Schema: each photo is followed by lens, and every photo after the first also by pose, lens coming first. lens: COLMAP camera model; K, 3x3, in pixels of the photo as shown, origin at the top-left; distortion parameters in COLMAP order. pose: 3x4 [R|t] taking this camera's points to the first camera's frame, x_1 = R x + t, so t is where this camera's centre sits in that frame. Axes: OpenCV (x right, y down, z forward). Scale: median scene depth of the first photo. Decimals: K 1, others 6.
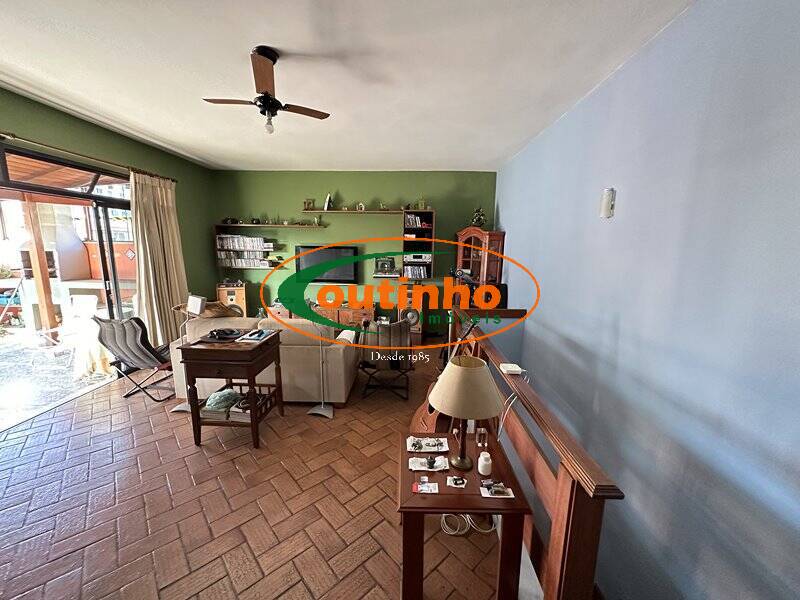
lens RADIAL K [[319.8, 0, 398.3], [0, 319.8, 303.2], [0, 0, 1]] dist [-0.004203, 0.000563]
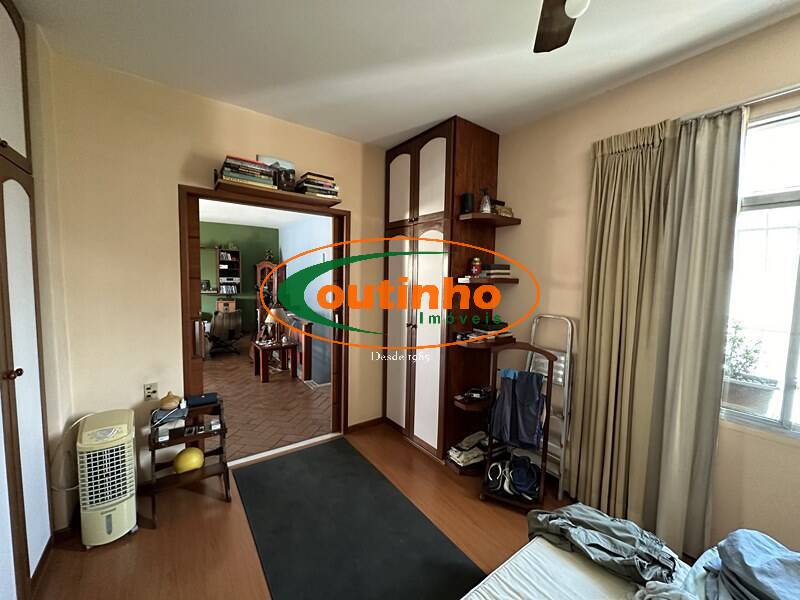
lens RADIAL K [[319.8, 0, 398.6], [0, 319.8, 299.2], [0, 0, 1]] dist [-0.004203, 0.000563]
pose [[0.798118, -0.038222, 0.601287, -0.218106], [0.091261, 0.994140, -0.057940, 0.112270], [-0.595549, 0.101117, 0.796929, -0.692690]]
